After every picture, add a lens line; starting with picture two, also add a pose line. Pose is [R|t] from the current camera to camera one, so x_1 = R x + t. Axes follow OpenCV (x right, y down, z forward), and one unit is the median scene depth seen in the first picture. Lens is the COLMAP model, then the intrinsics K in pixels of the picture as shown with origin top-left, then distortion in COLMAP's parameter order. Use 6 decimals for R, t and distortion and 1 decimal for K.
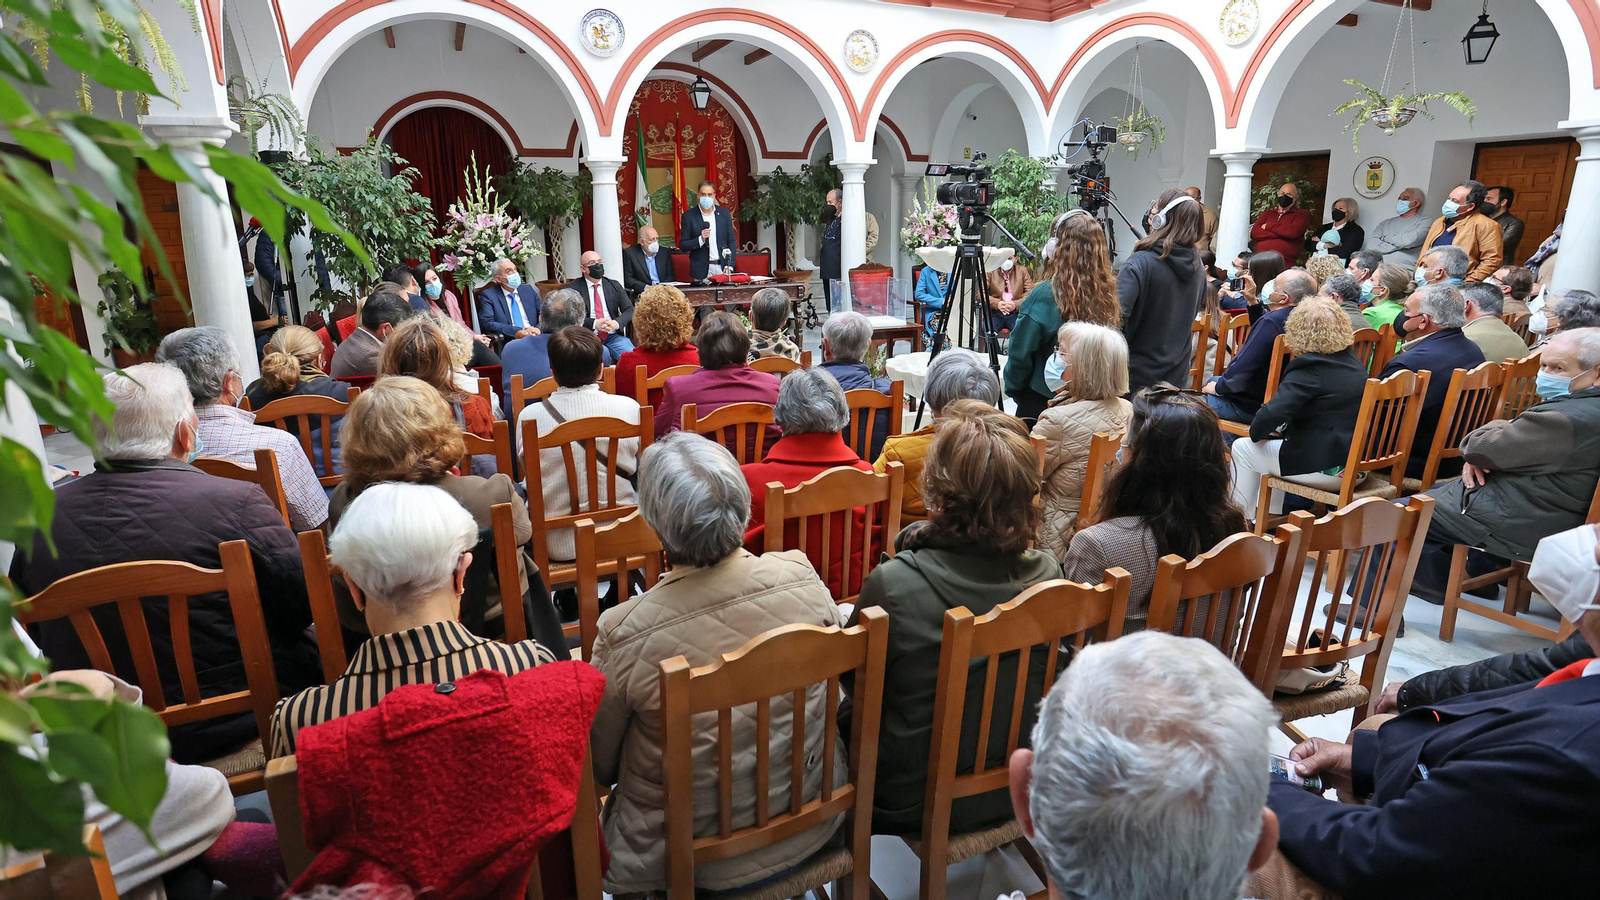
lens RADIAL K [[805.2, 0, 793.9], [0, 805.2, 408.2], [0, 0, 1]] dist [-0.064406, 0.001233]
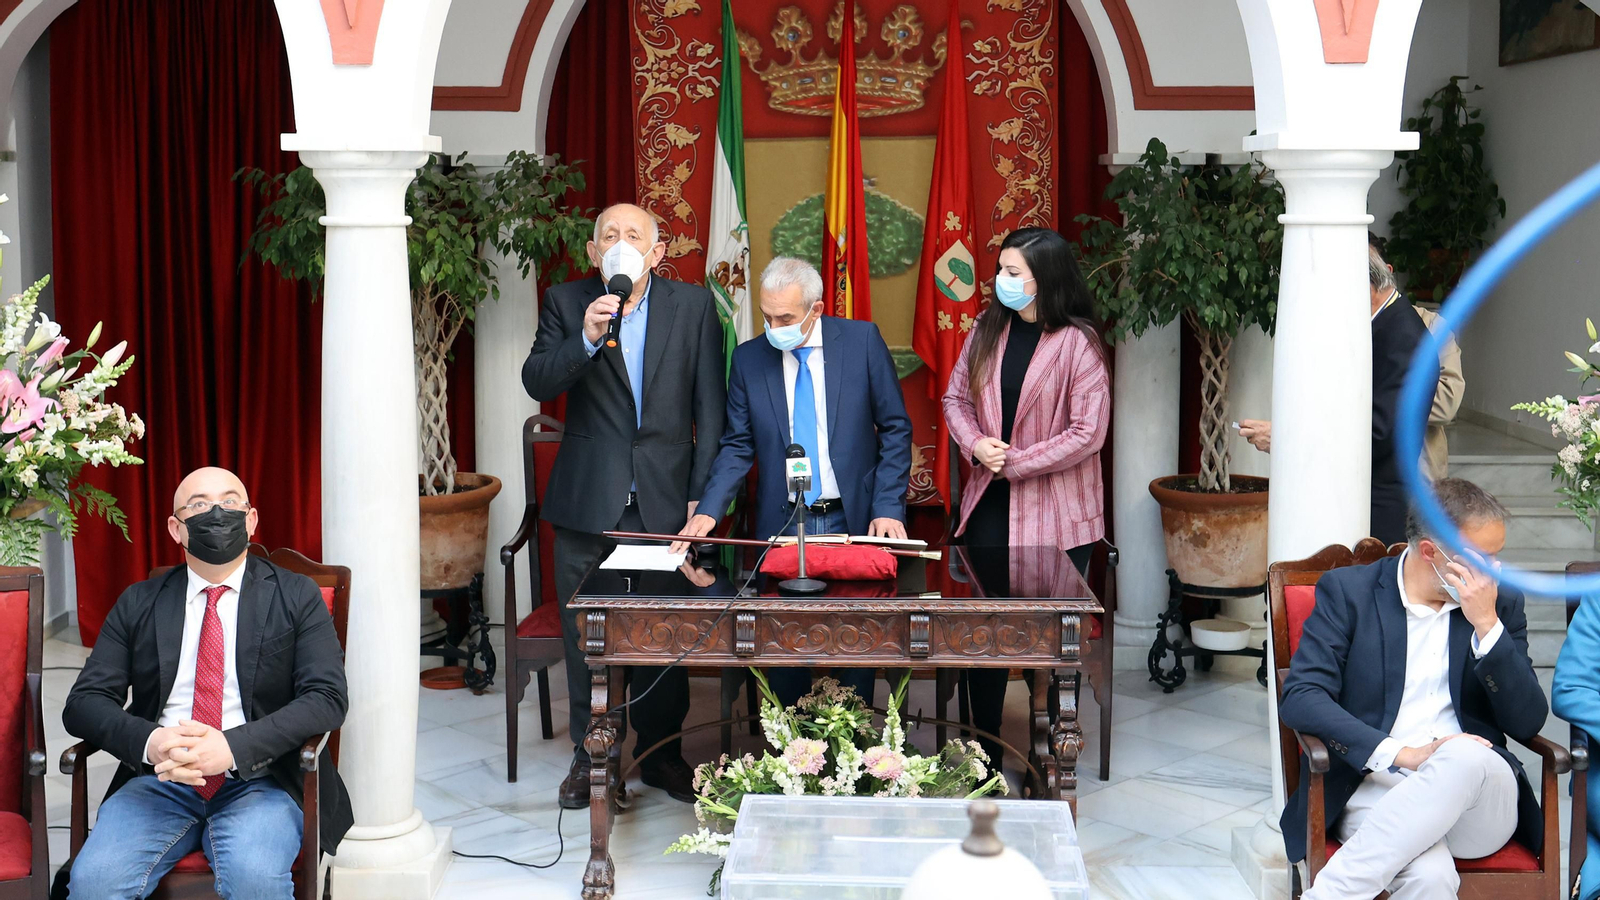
lens RADIAL K [[1902.4, 0, 787.9], [0, 1902.4, 355.6], [0, 0, 1]] dist [0.043645, 0.043242]
pose [[0.916802, 0.048731, -0.396357, 0.145876], [-0.106351, 0.986476, -0.124715, -0.131431], [0.384919, 0.156492, 0.909586, 0.348708]]
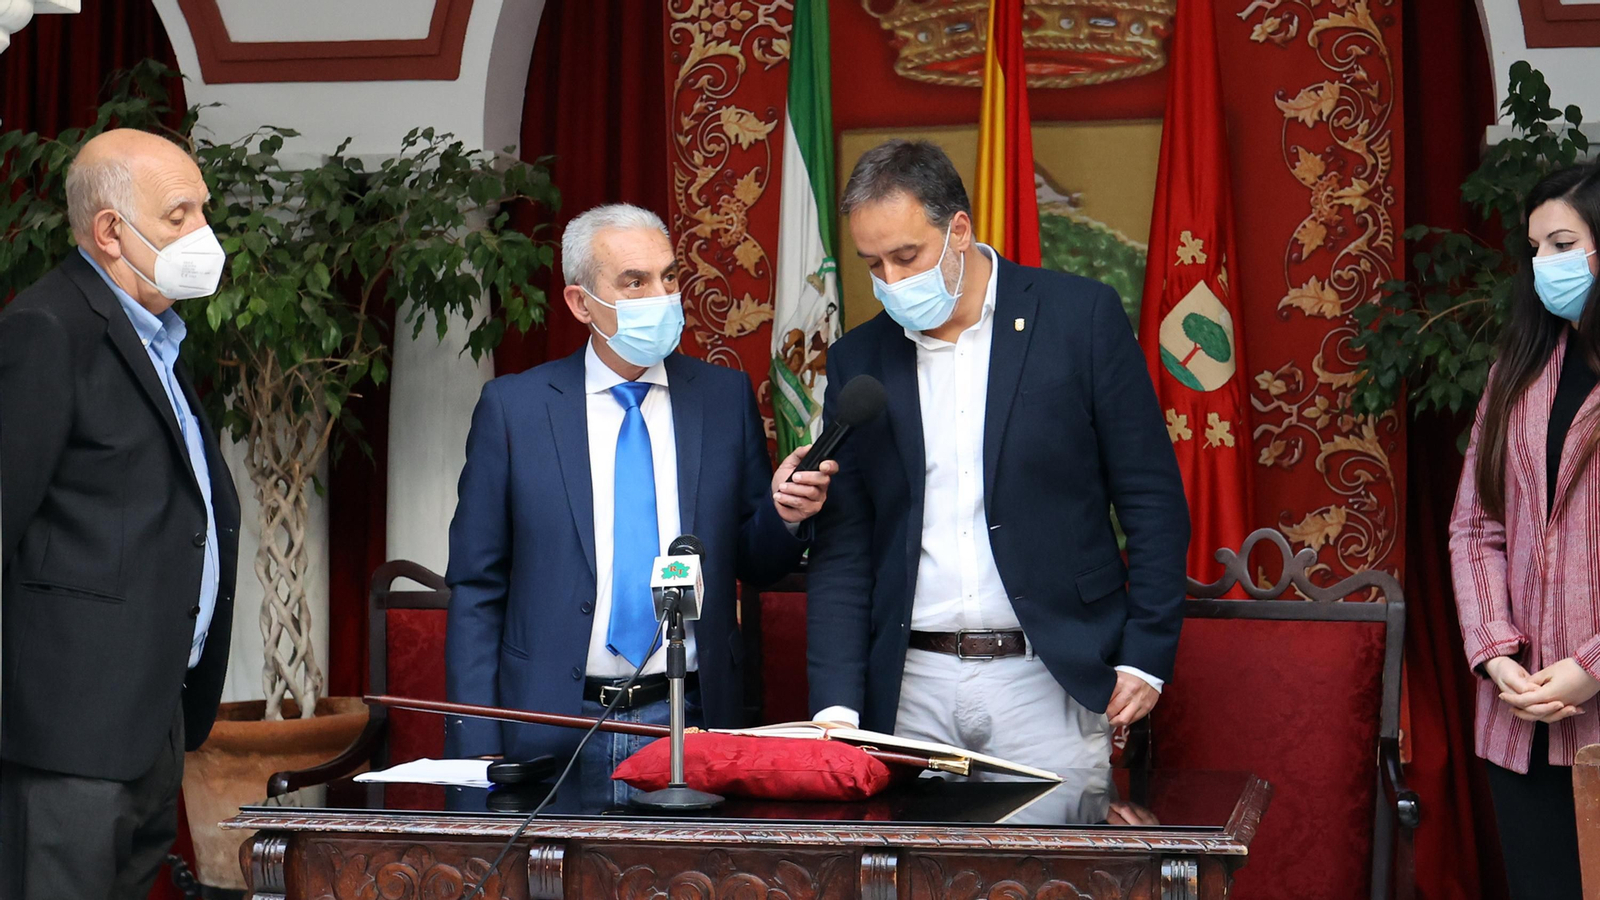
lens RADIAL K [[2858.2, 0, 870.3], [0, 2858.2, 411.1], [0, 0, 1]] dist [0.030408, 0.032529]
pose [[0.838501, -0.001306, -0.544899, 0.192054], [-0.137603, 0.967079, -0.214065, -0.103304], [0.527240, 0.254473, 0.810717, 0.519758]]
